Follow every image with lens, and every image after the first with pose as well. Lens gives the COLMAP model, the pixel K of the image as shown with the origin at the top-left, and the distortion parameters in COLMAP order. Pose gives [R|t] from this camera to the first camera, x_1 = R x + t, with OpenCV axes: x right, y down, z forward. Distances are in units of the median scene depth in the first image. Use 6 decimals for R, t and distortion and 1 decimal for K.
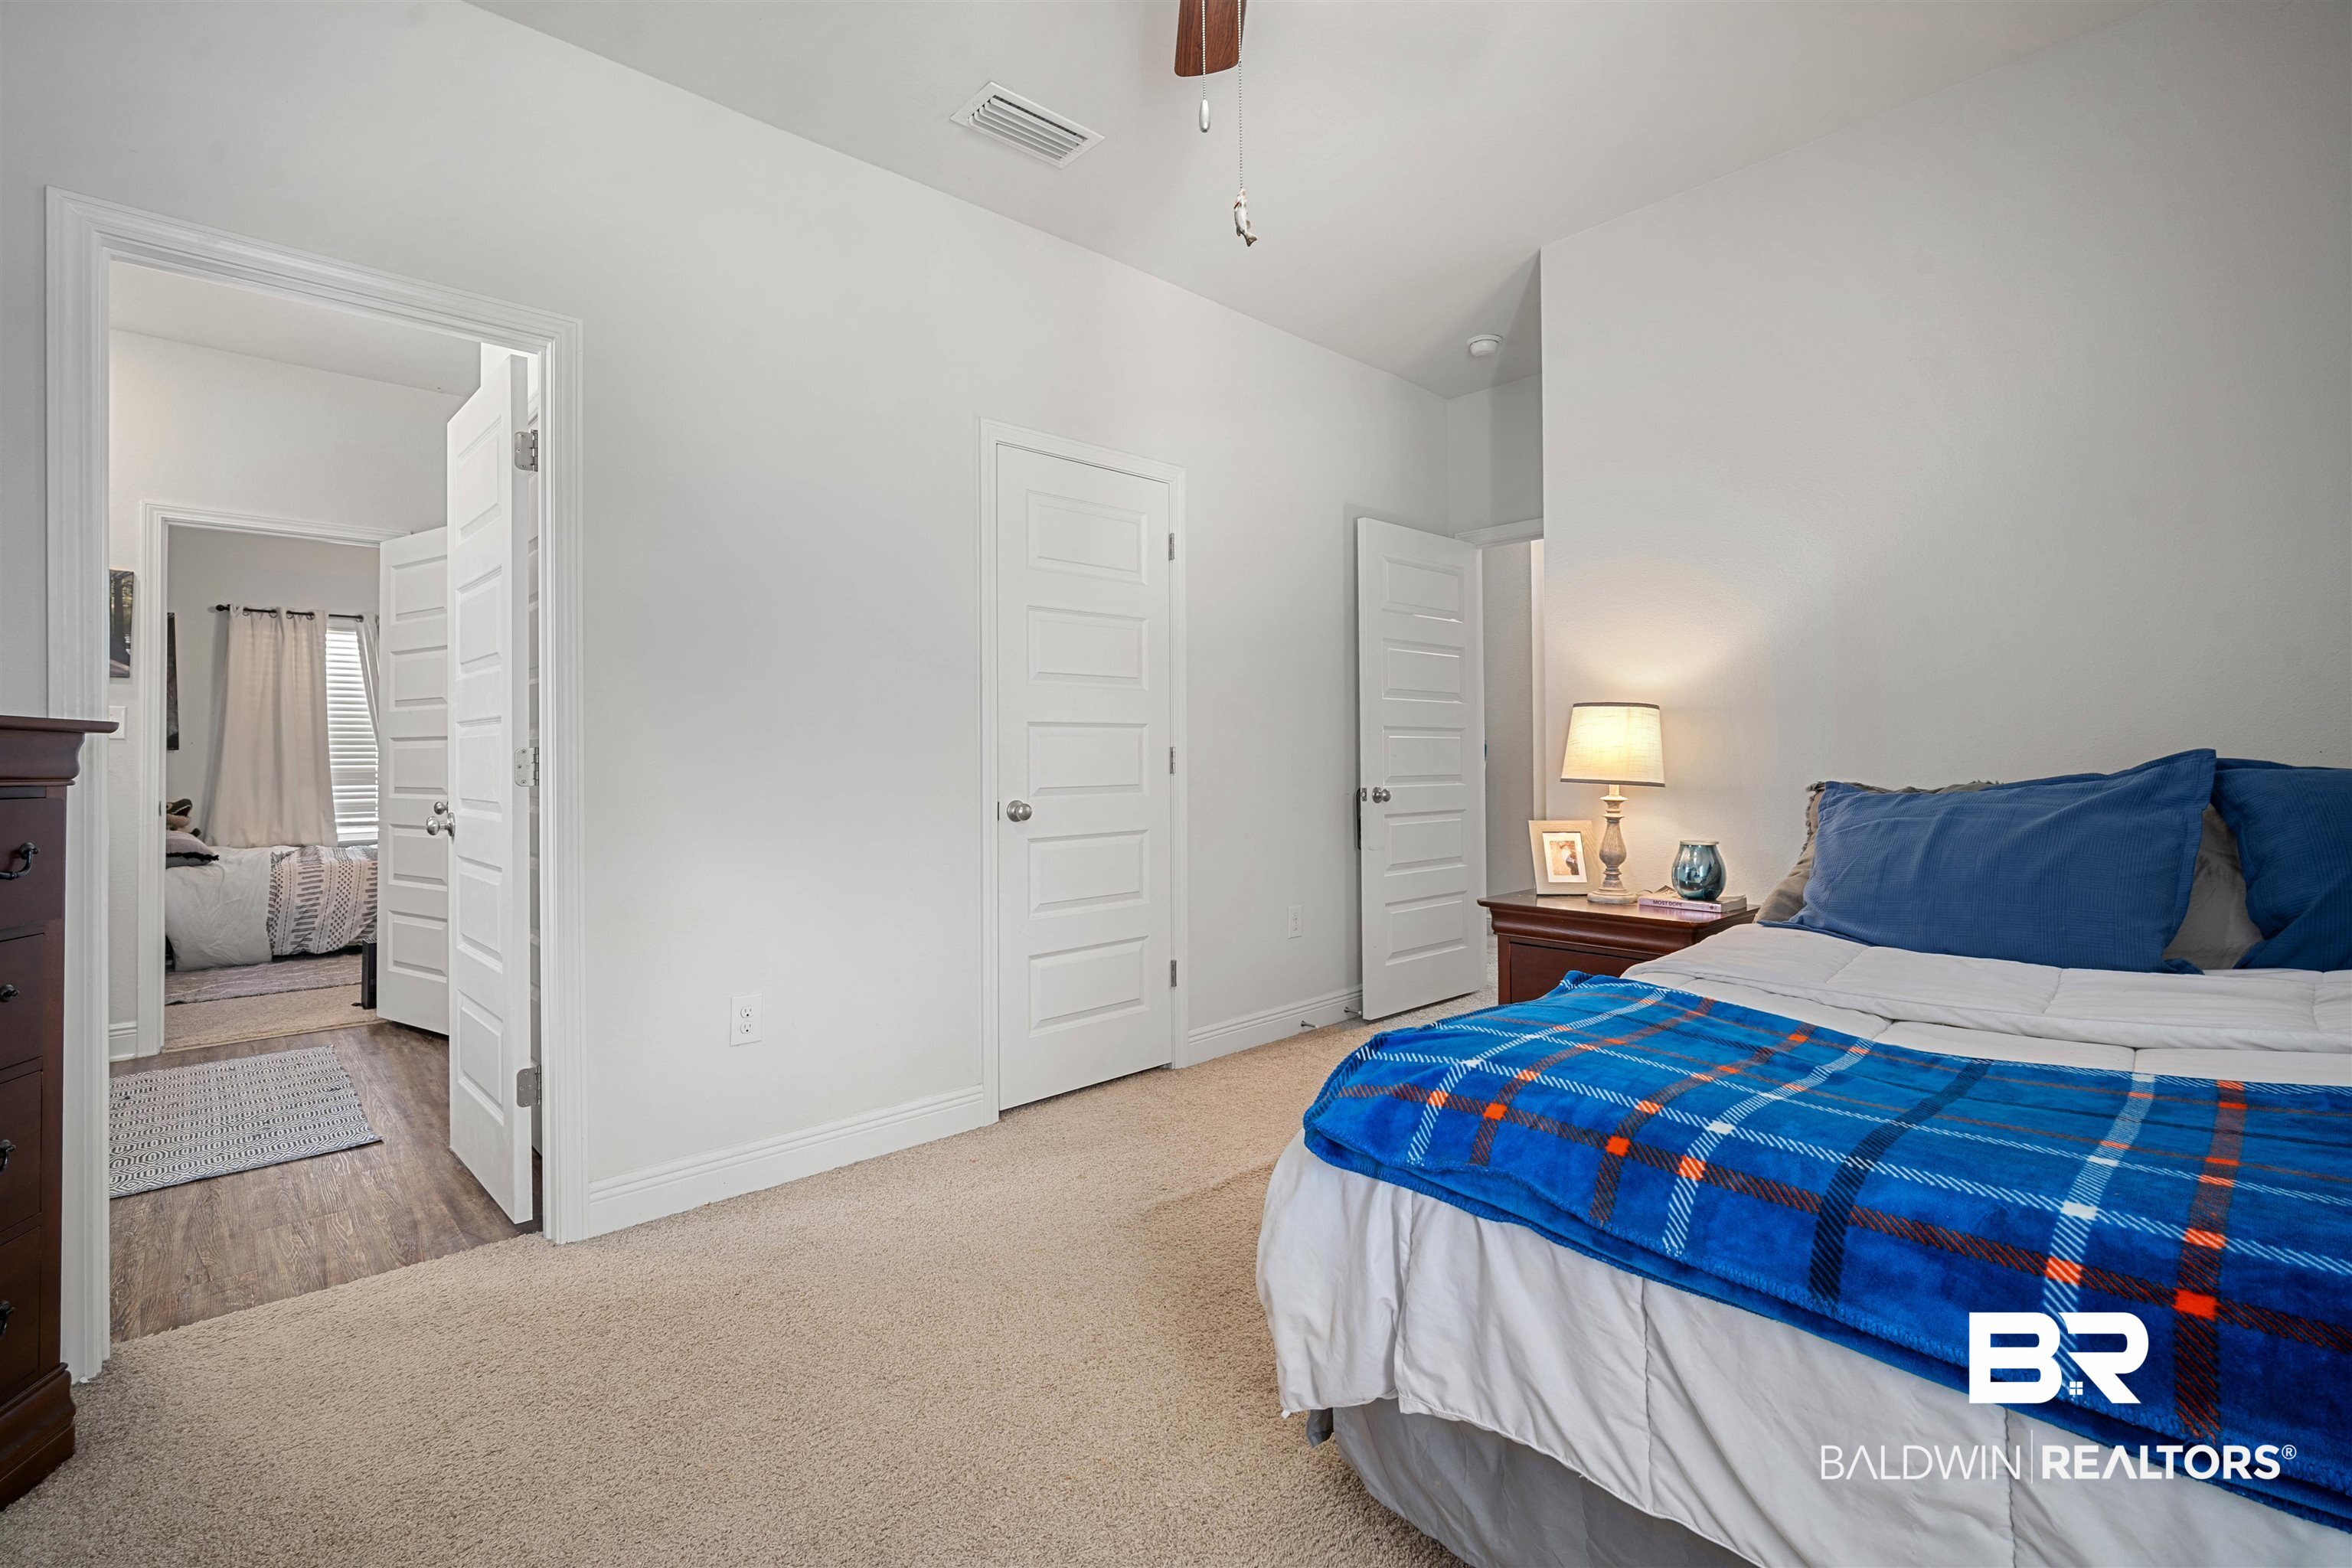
lens RADIAL K [[1076.0, 0, 1183.0], [0, 1076.0, 741.5], [0, 0, 1]] dist [-0.001413, 0.000173]
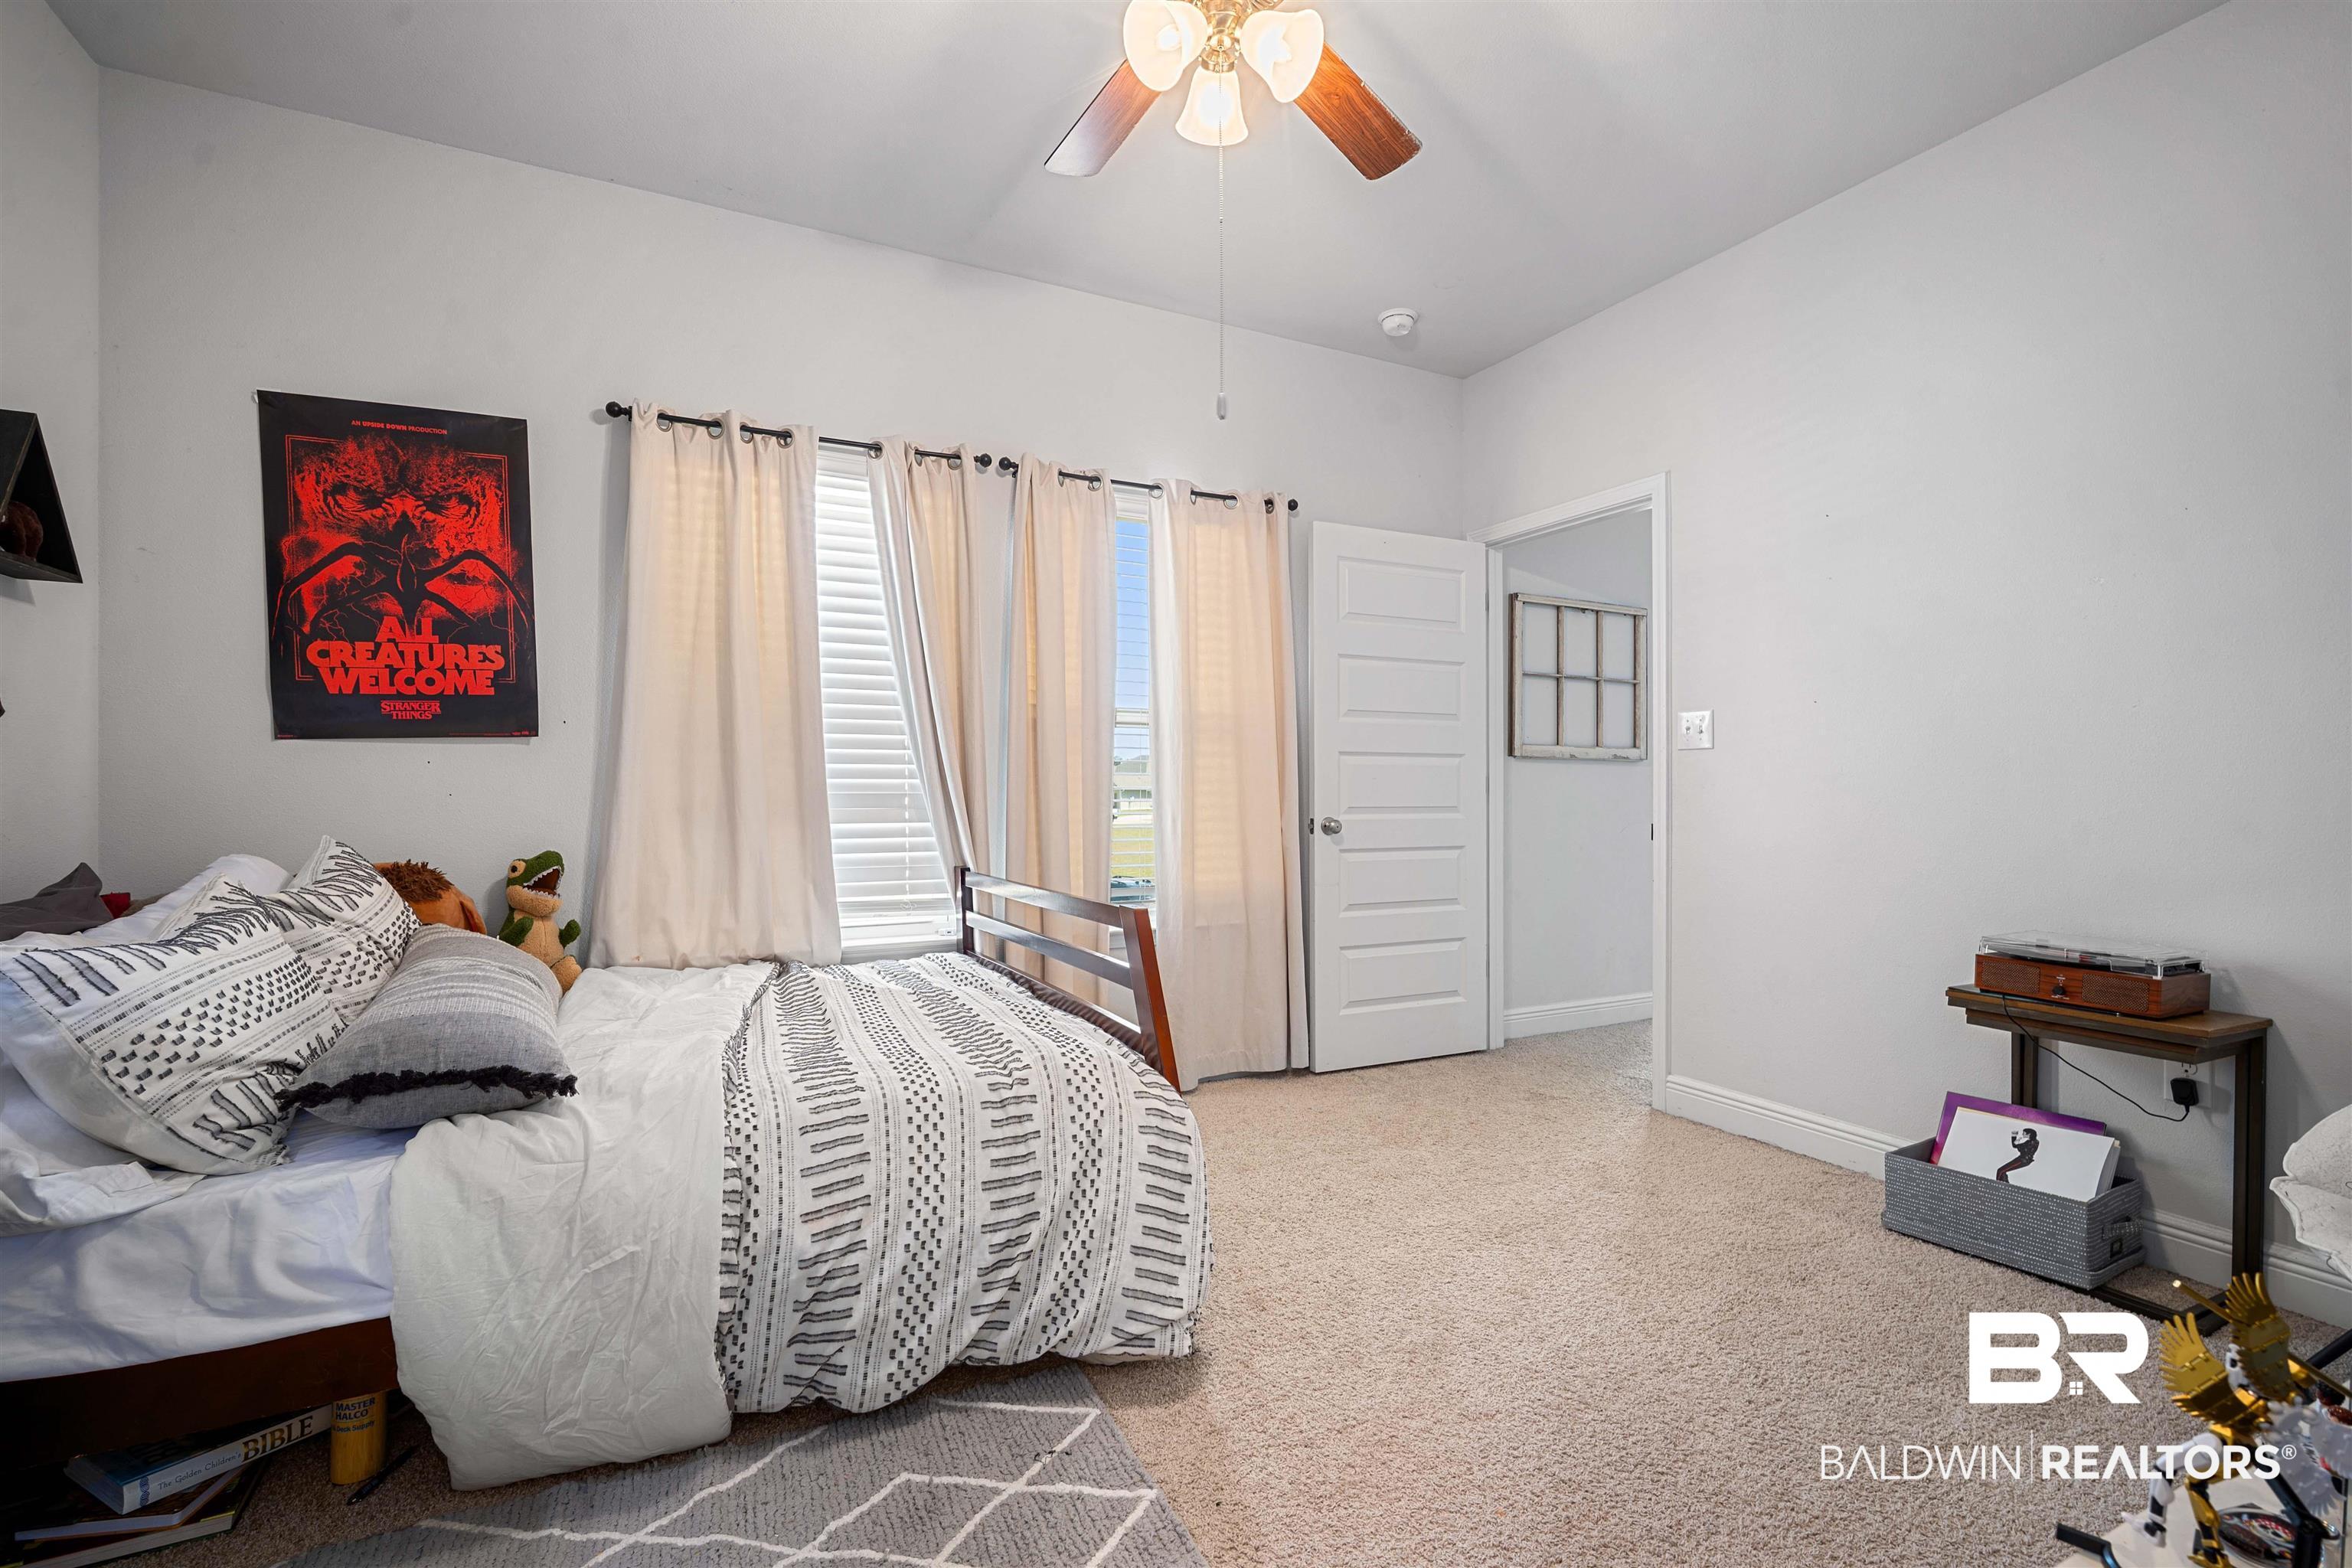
lens RADIAL K [[1076.0, 0, 1175.3], [0, 1076.0, 795.3], [0, 0, 1]] dist [-0.001413, 0.000173]
pose [[0.957229, 0.011102, -0.289118, -0.553683], [-0.001910, 0.999484, 0.032056, 0.016348], [0.289324, -0.030132, 0.956757, 0.648129]]
